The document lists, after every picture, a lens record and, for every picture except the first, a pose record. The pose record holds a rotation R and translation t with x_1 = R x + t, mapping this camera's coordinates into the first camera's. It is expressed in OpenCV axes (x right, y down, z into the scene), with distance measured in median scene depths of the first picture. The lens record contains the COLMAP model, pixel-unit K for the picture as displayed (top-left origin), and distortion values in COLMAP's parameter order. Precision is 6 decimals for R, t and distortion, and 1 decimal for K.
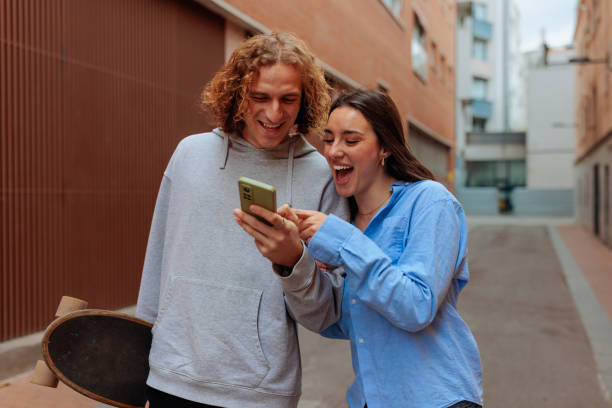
lens RADIAL K [[580.7, 0, 305.7], [0, 580.7, 199.5], [0, 0, 1]] dist [-0.038519, 0.003087]
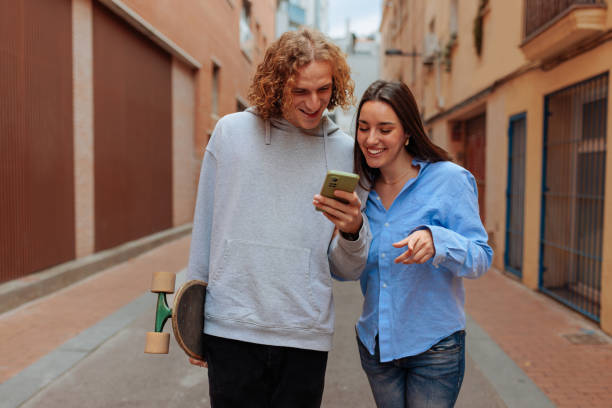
lens RADIAL K [[582.2, 0, 306.2], [0, 582.2, 198.4], [0, 0, 1]] dist [0.006681, -0.020662]
pose [[0.945059, 0.008373, 0.326793, -0.448532], [-0.020626, 0.999207, 0.034047, 0.007017], [-0.326249, -0.038917, 0.944483, -0.135903]]
